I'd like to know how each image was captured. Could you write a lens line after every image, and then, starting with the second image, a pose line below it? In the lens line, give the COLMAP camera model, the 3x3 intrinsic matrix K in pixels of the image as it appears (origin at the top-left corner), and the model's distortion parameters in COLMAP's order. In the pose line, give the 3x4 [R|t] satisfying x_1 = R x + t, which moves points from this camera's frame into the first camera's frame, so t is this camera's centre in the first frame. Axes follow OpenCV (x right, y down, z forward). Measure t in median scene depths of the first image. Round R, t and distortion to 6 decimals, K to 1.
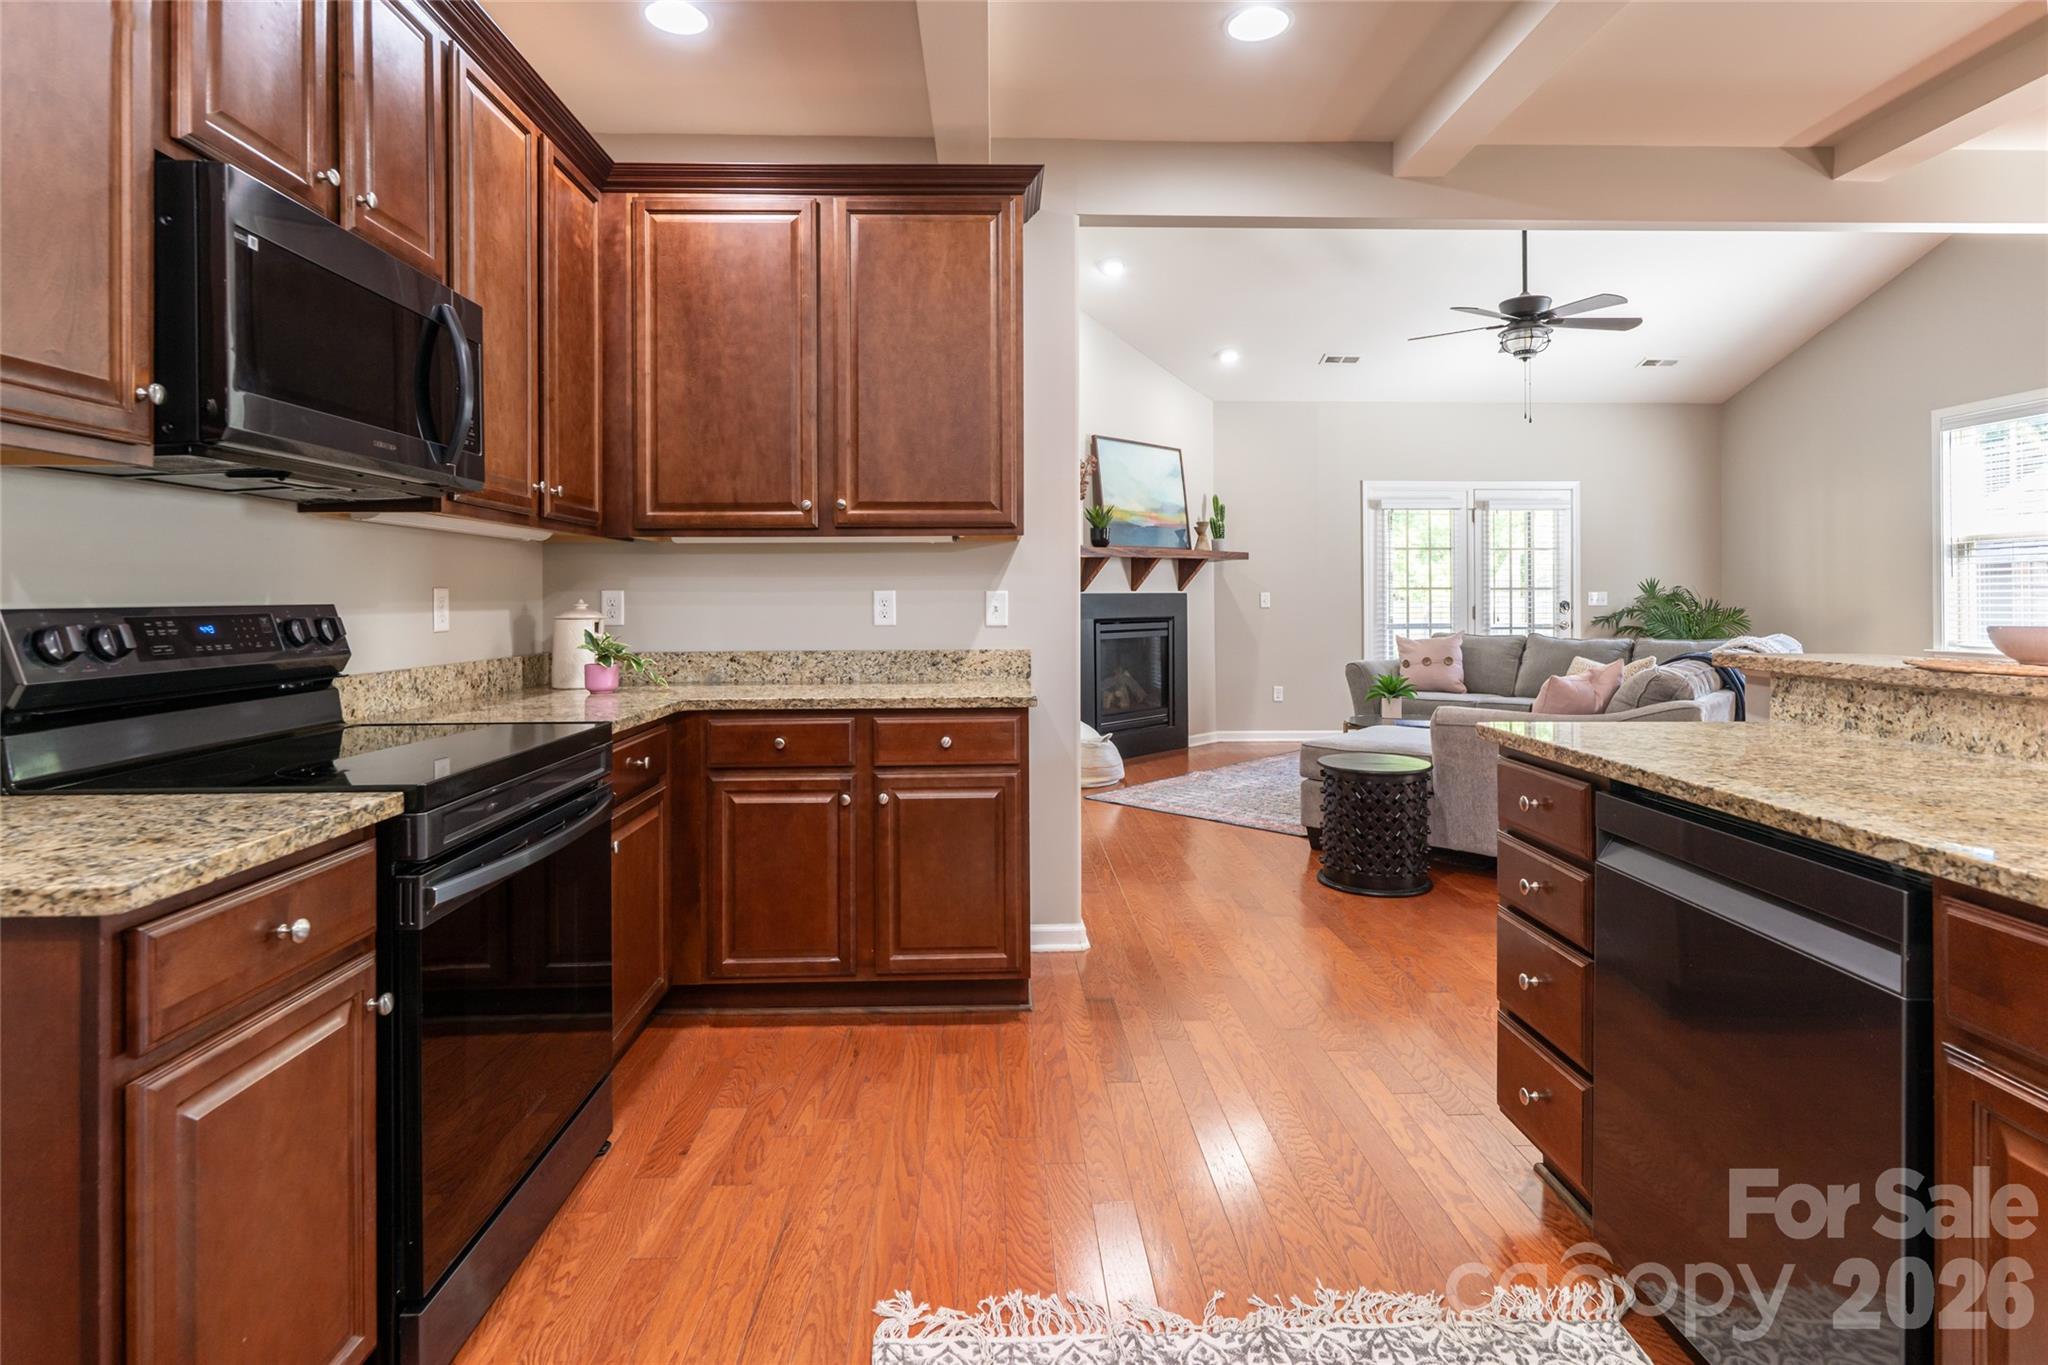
lens RADIAL K [[1041.5, 0, 1020.0], [0, 1041.5, 593.8], [0, 0, 1]] dist [0.000842, -0.000018]
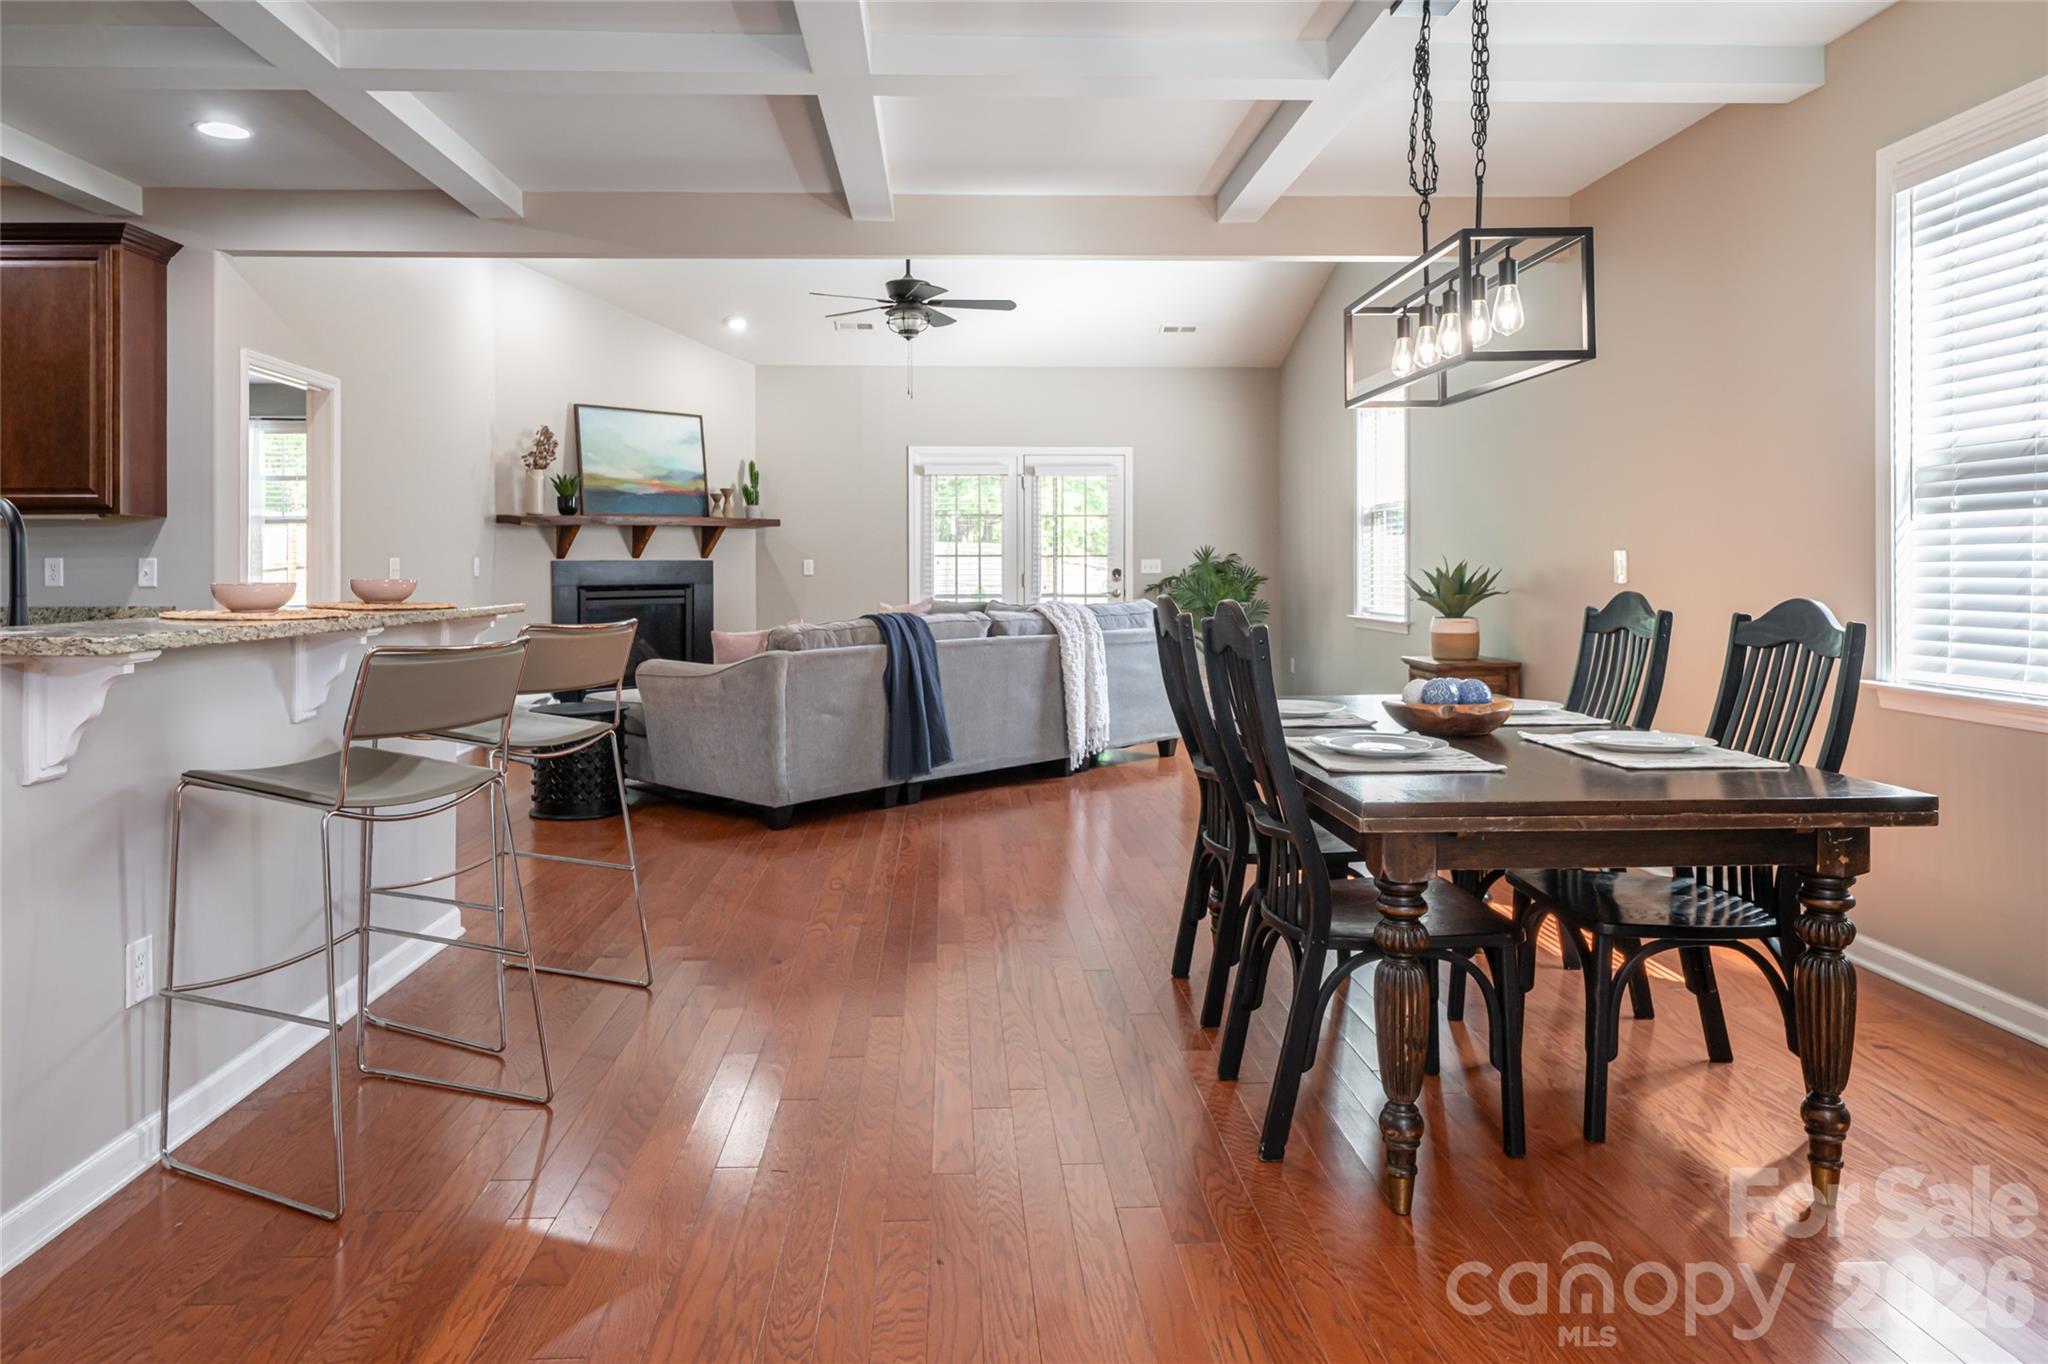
lens RADIAL K [[1290.0, 0, 991.1], [0, 1290.0, 563.1], [0, 0, 1]] dist [-0.000132, -0.000077]
pose [[0.999987, 0.000552, 0.004991, 0.443666], [-0.000557, 0.999999, 0.001164, 0.000224], [-0.004990, -0.001167, 0.999987, -0.239637]]
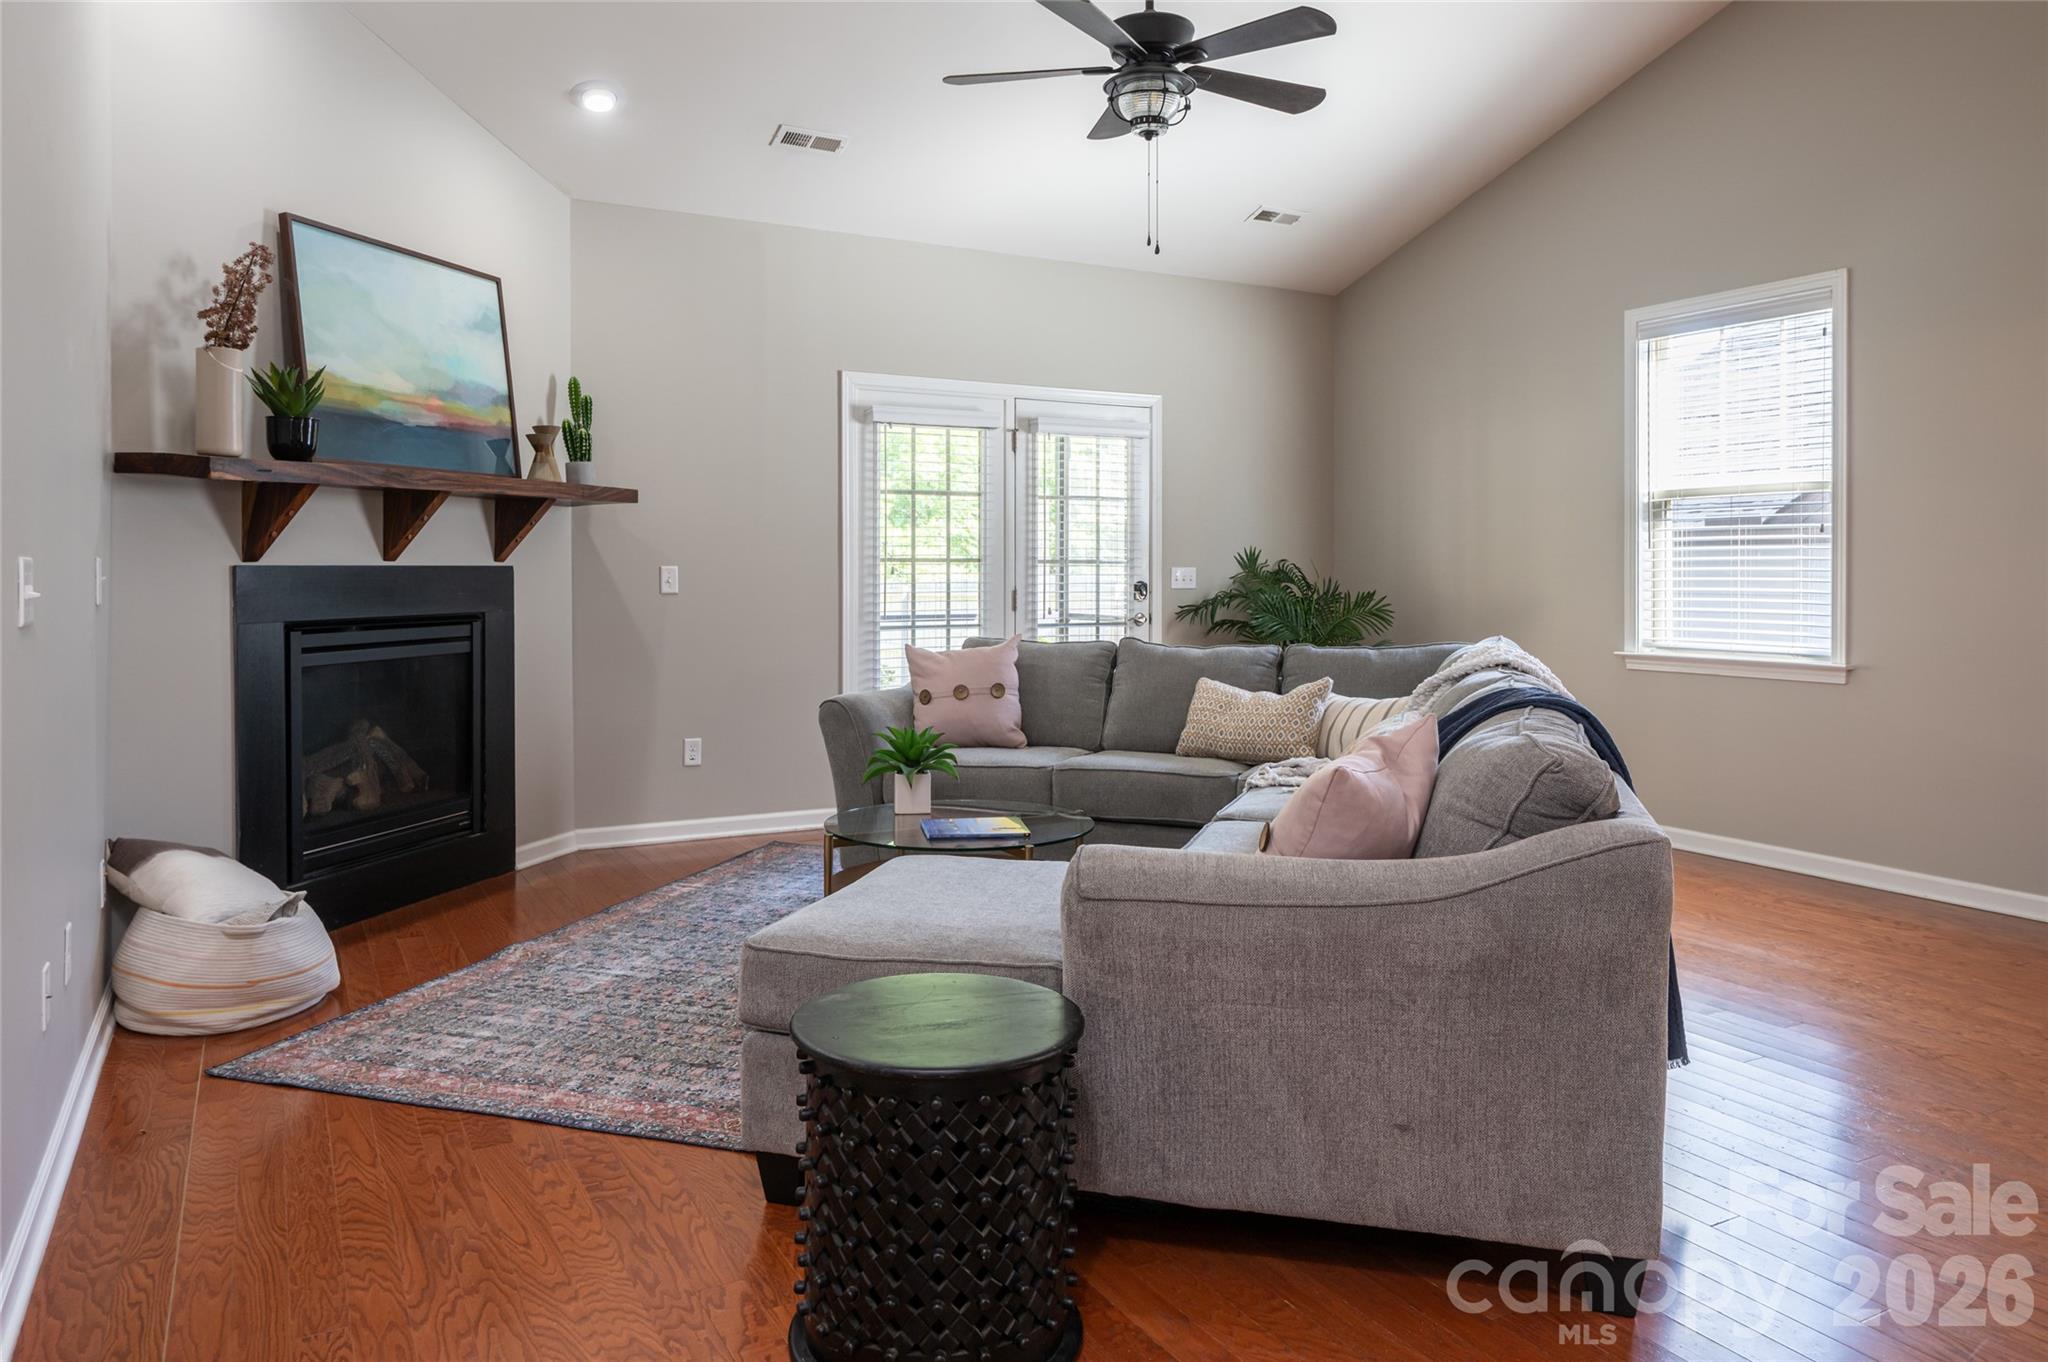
lens RADIAL K [[1388.3, 0, 1016.9], [0, 1388.3, 578.4], [0, 0, 1]] dist [-0.001756, -0.001065]
pose [[0.892208, 0.001275, 0.451622, 0.078486], [-0.004684, 0.999968, 0.006432, -0.000065], [-0.451600, -0.007854, 0.892186, 0.306002]]
